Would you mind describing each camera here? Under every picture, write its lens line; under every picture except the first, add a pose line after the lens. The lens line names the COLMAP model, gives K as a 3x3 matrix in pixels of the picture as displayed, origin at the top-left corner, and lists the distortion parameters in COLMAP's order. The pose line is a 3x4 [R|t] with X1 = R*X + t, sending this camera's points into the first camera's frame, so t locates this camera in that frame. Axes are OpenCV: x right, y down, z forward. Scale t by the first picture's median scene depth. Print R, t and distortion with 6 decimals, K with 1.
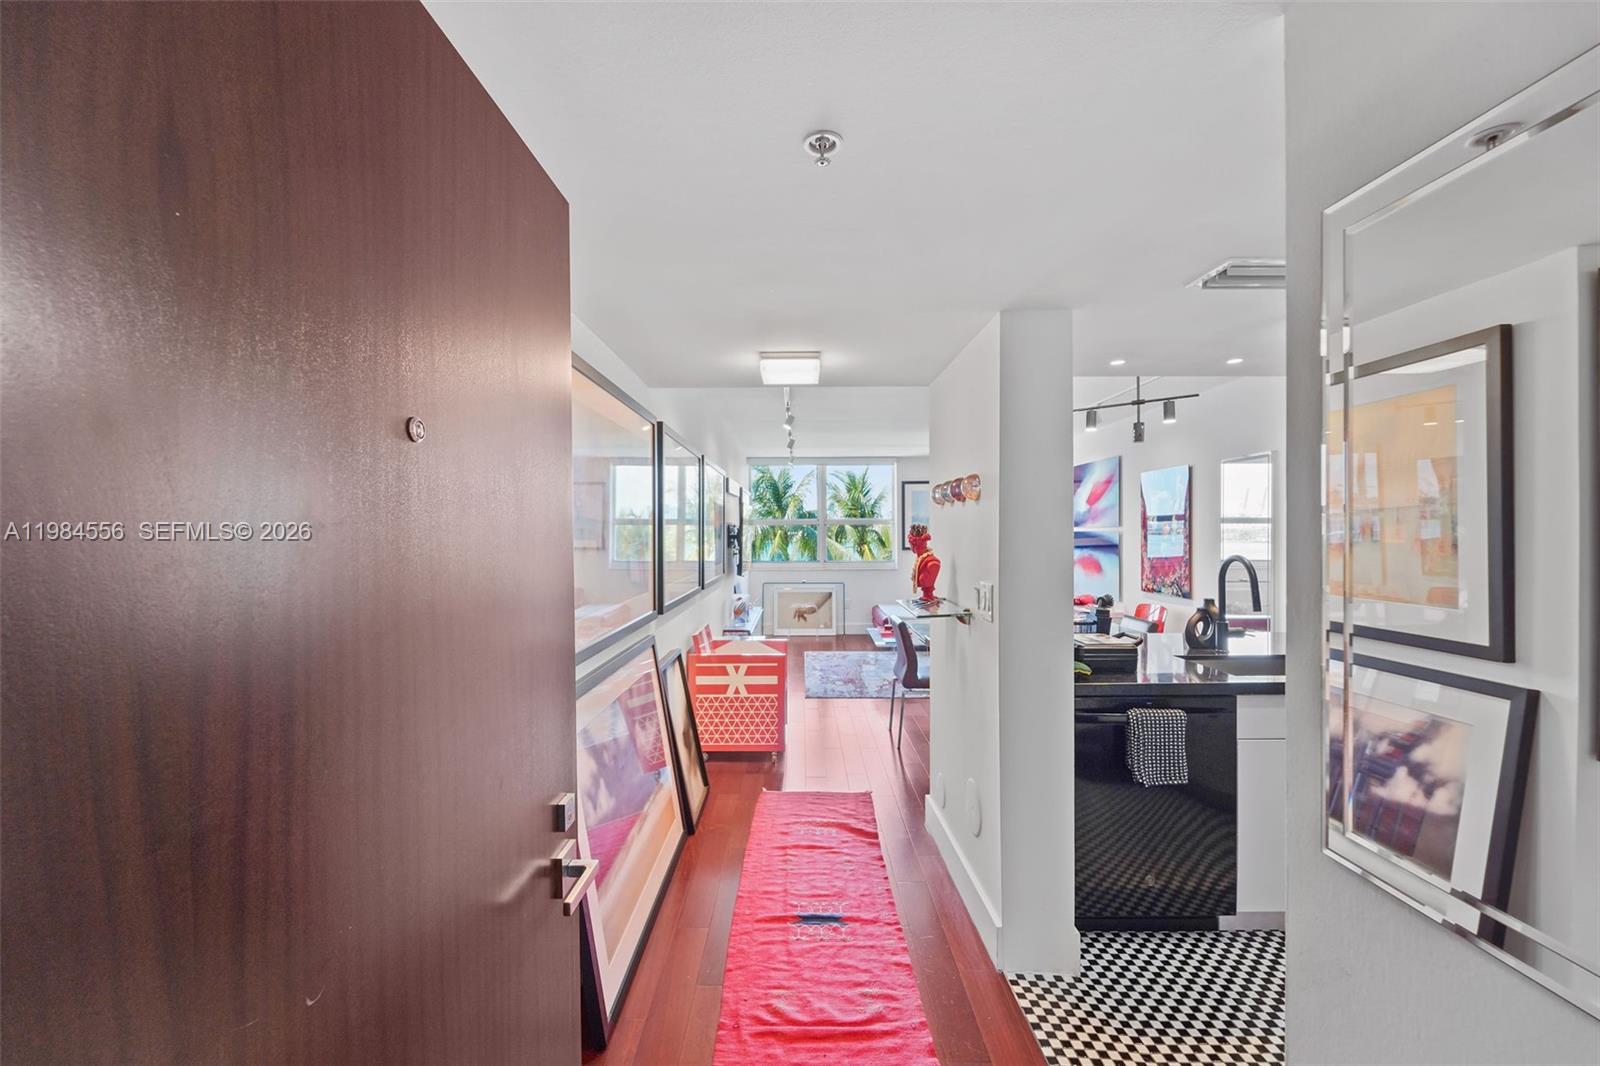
lens RADIAL K [[660.1, 0, 797.0], [0, 660.1, 540.6], [0, 0, 1]] dist [0.002418, -0.000260]
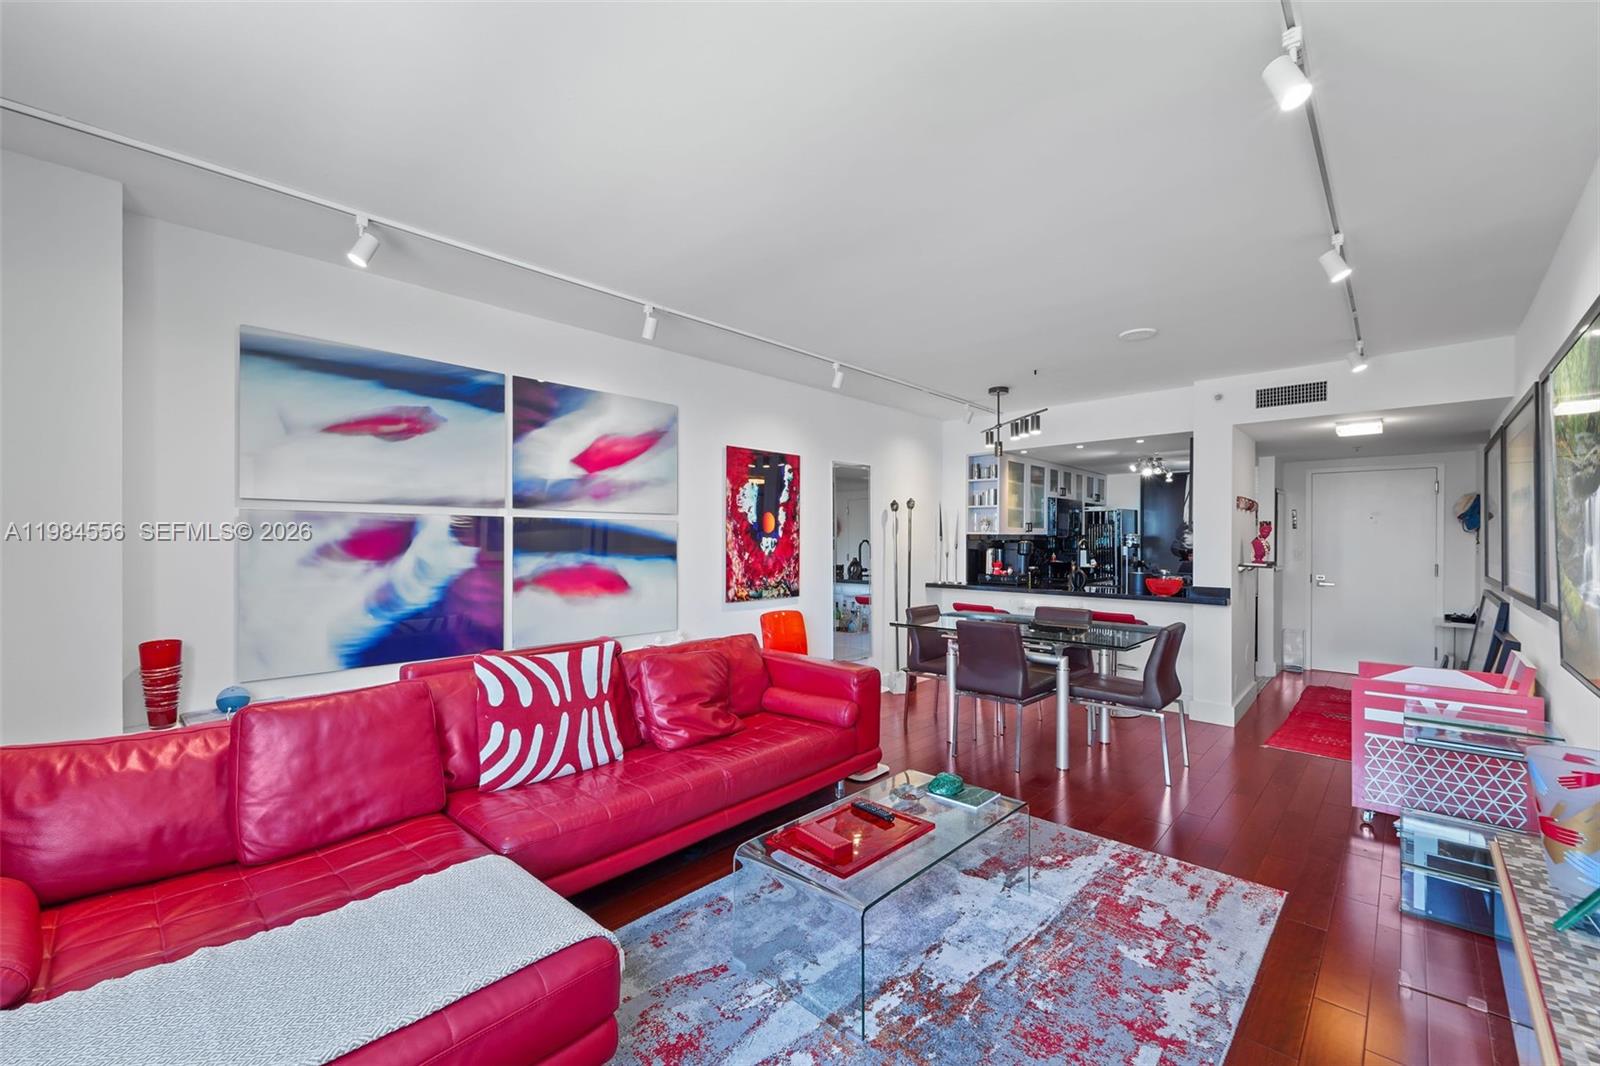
lens RADIAL K [[660.1, 0, 797.0], [0, 660.1, 540.6], [0, 0, 1]] dist [0.002418, -0.000260]
pose [[-0.728643, -0.003183, 0.684887, -0.060210], [0.002488, 0.999970, 0.007294, 0.000394], [-0.684889, 0.007019, -0.728613, 1.618694]]
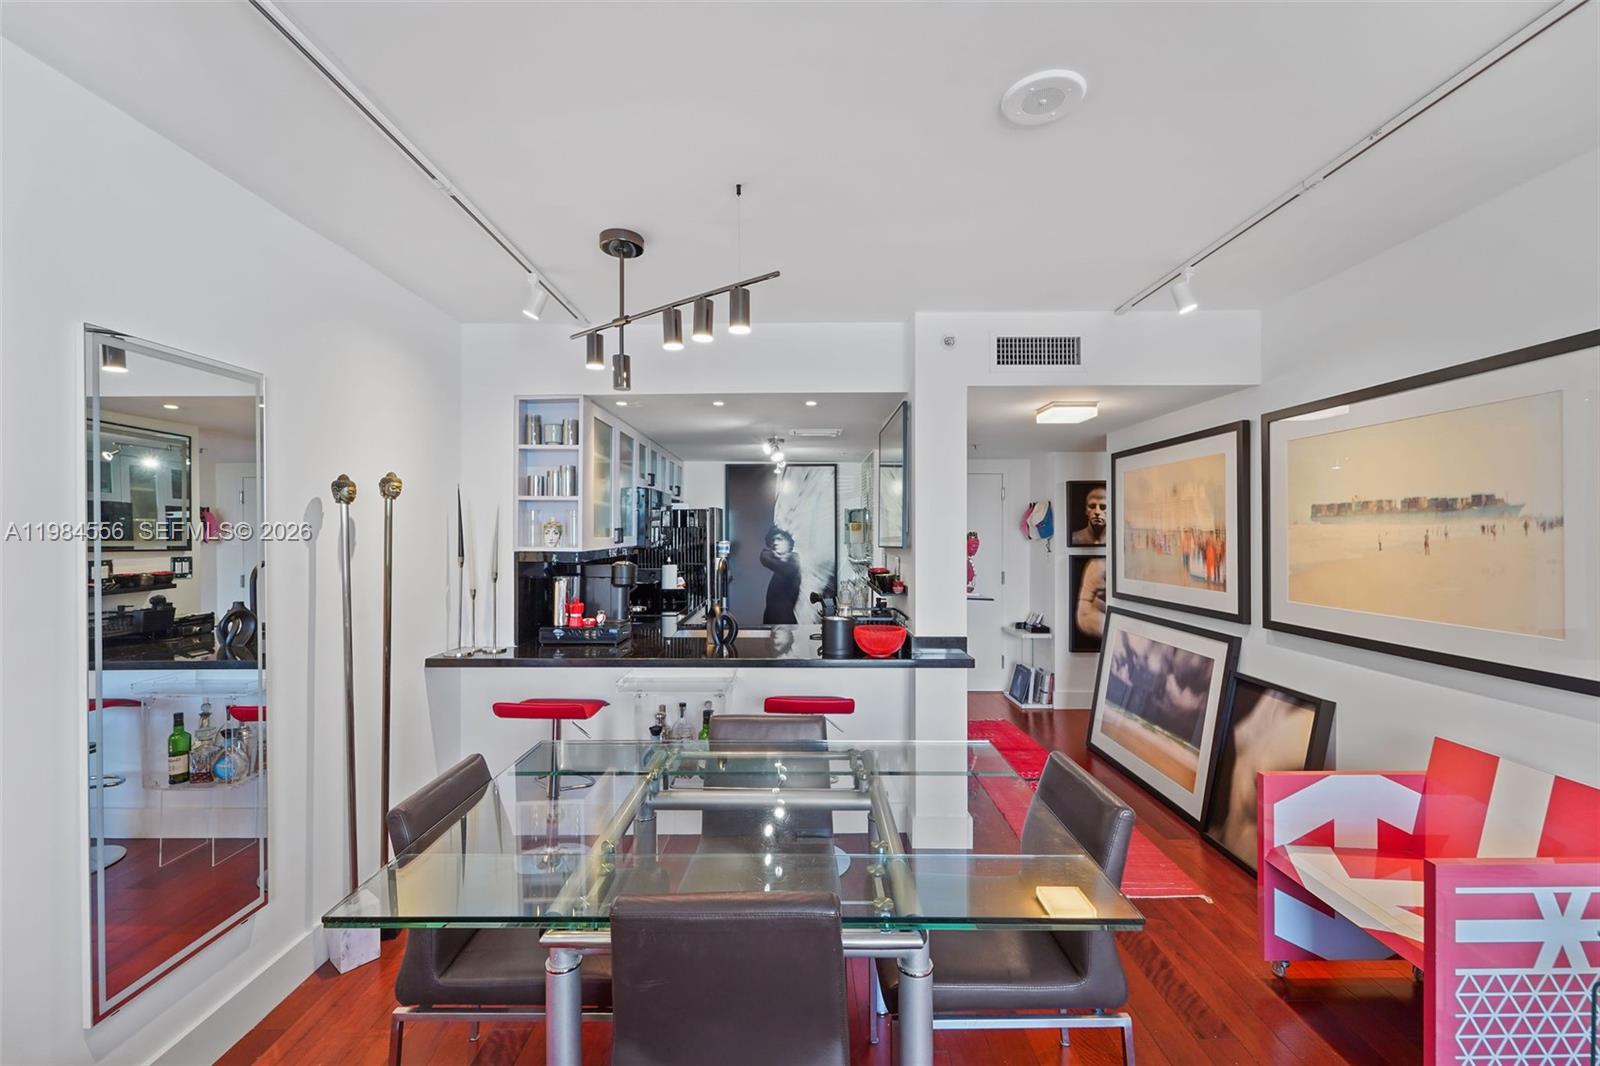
lens RADIAL K [[654.2, 0, 800.0], [0, 654.2, 533.0], [0, 0, 1]] dist [0.000971, -0.001001]
pose [[-0.999997, 0.000251, 0.002302, 0.263122], [0.000269, 0.999970, 0.007761, -0.022746], [-0.002300, 0.007762, -0.999967, 1.151220]]
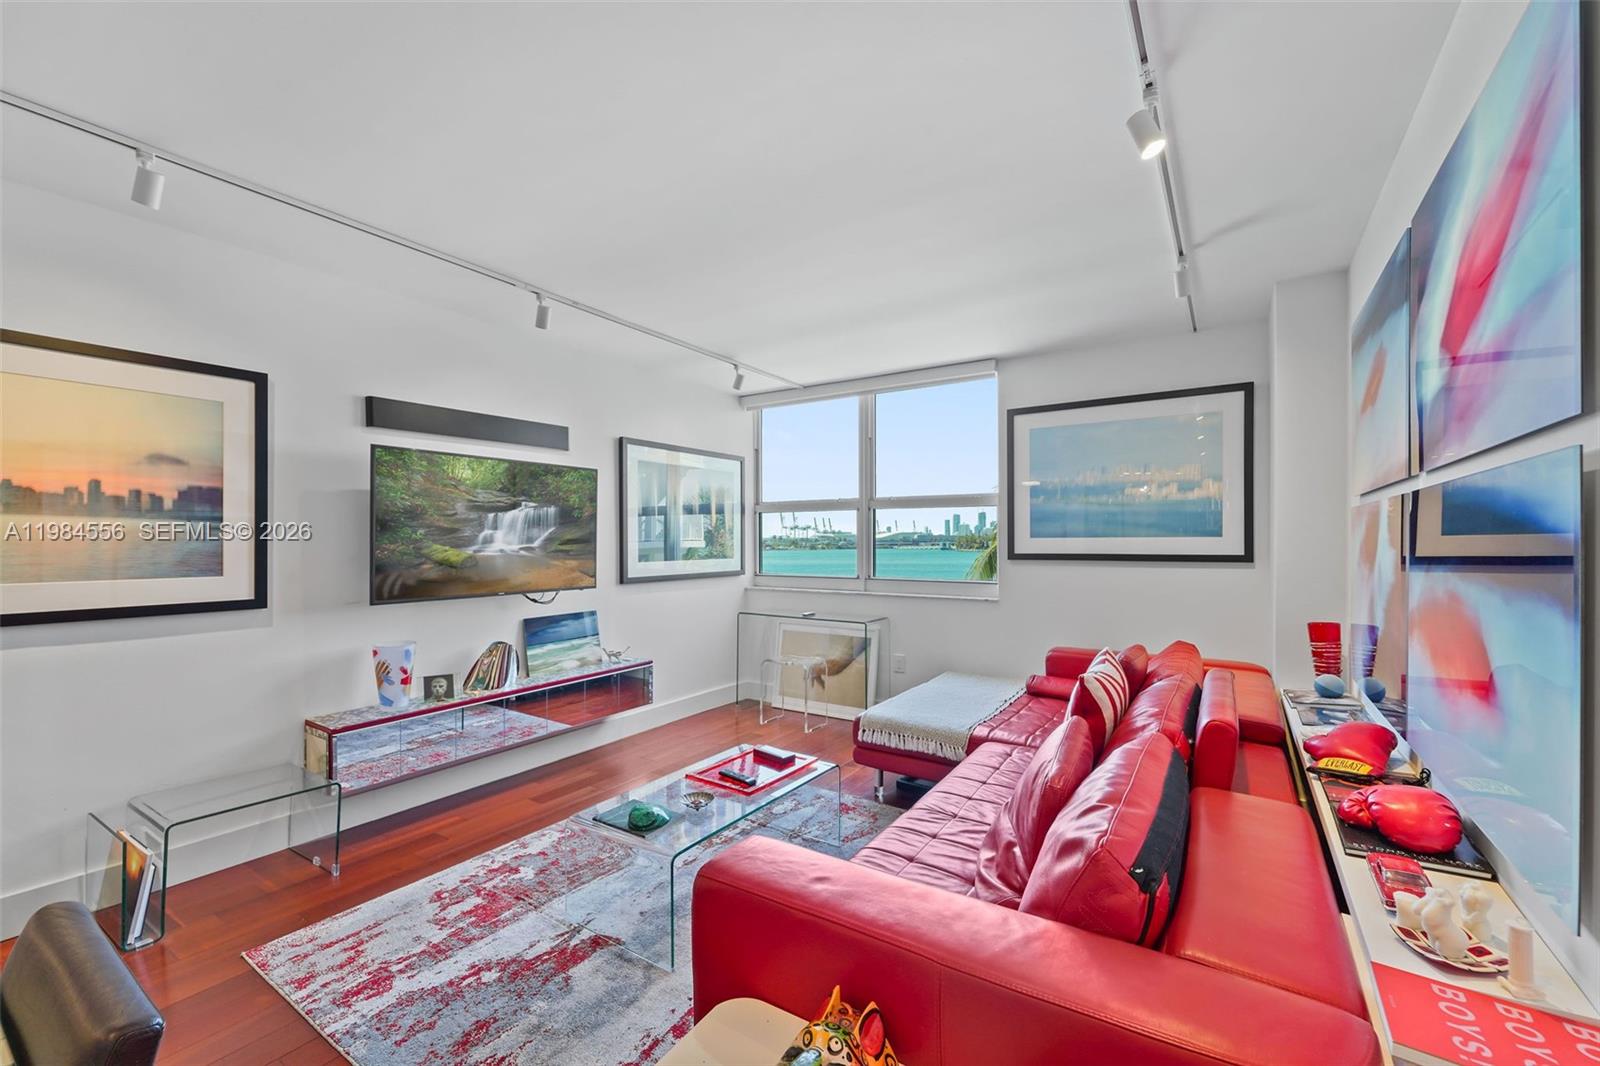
lens RADIAL K [[660.1, 0, 797.0], [0, 660.1, 540.6], [0, 0, 1]] dist [0.002418, -0.000260]
pose [[0.830808, -0.004152, -0.556543, 0.493269], [-0.000576, 0.999965, -0.008320, 0.010202], [0.556558, 0.007233, 0.830777, 0.908579]]
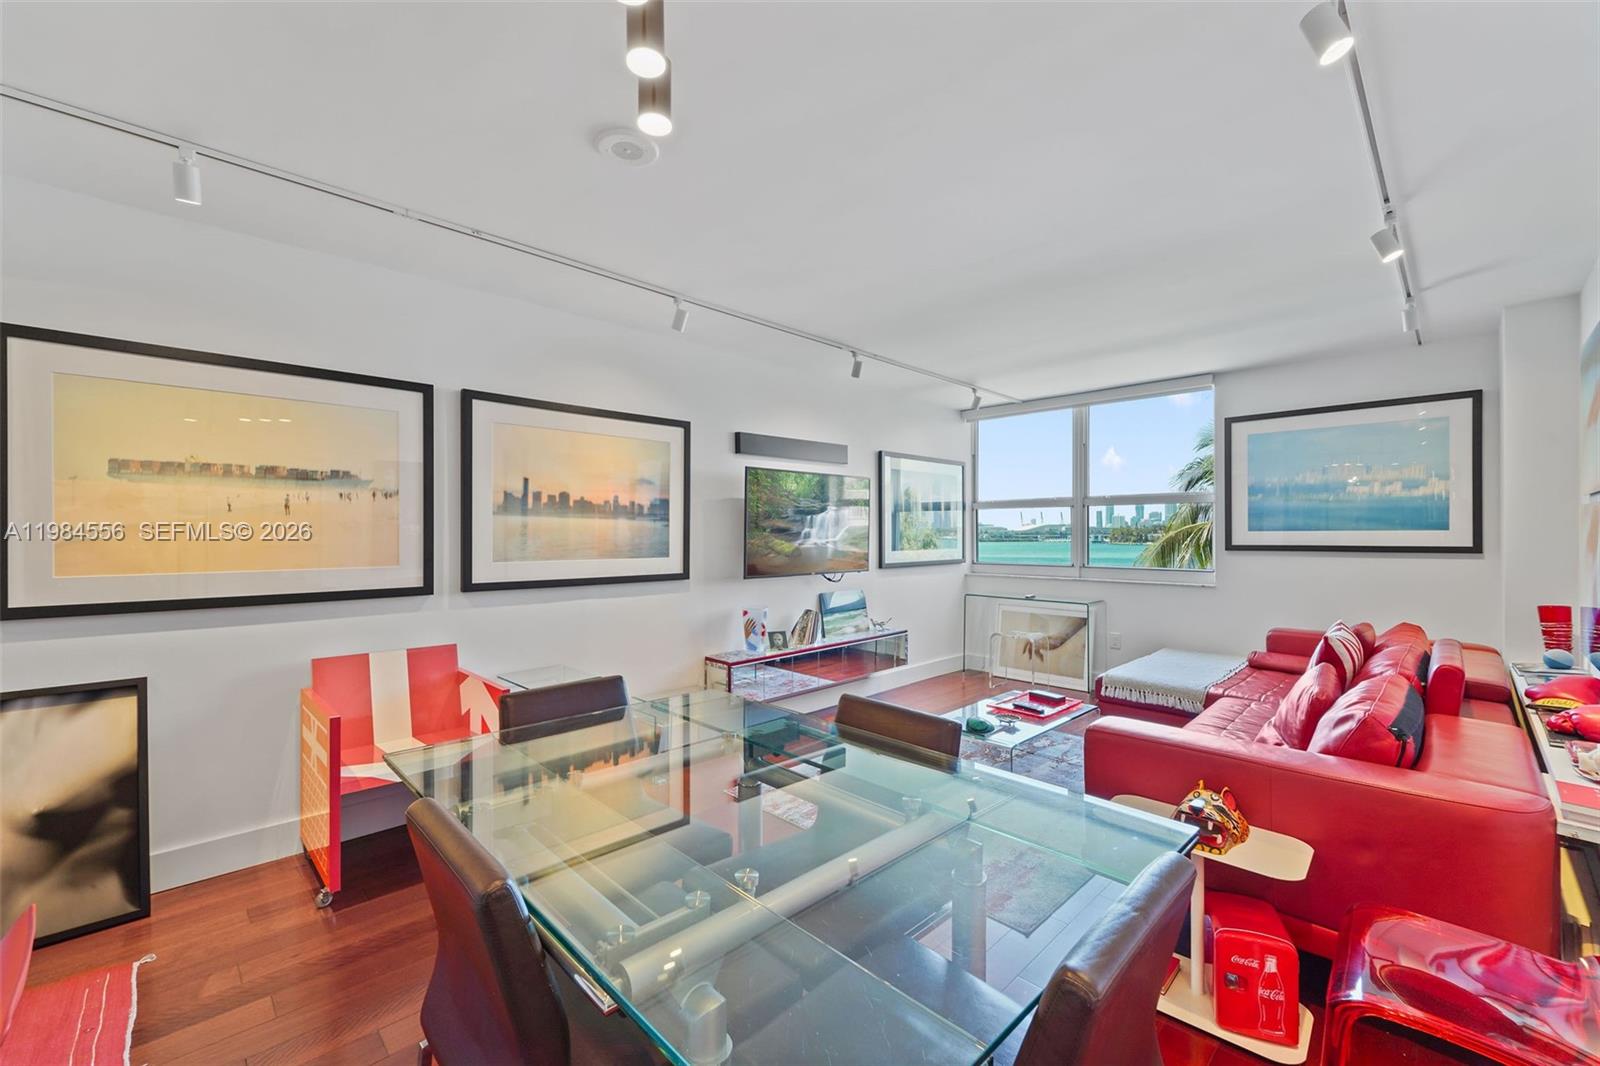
lens RADIAL K [[654.2, 0, 800.0], [0, 654.2, 533.0], [0, 0, 1]] dist [0.000971, -0.001001]
pose [[0.698418, -0.004666, -0.715675, 0.495252], [-0.001858, 0.999964, -0.008333, 0.011219], [0.715688, 0.007149, 0.698384, 0.672691]]
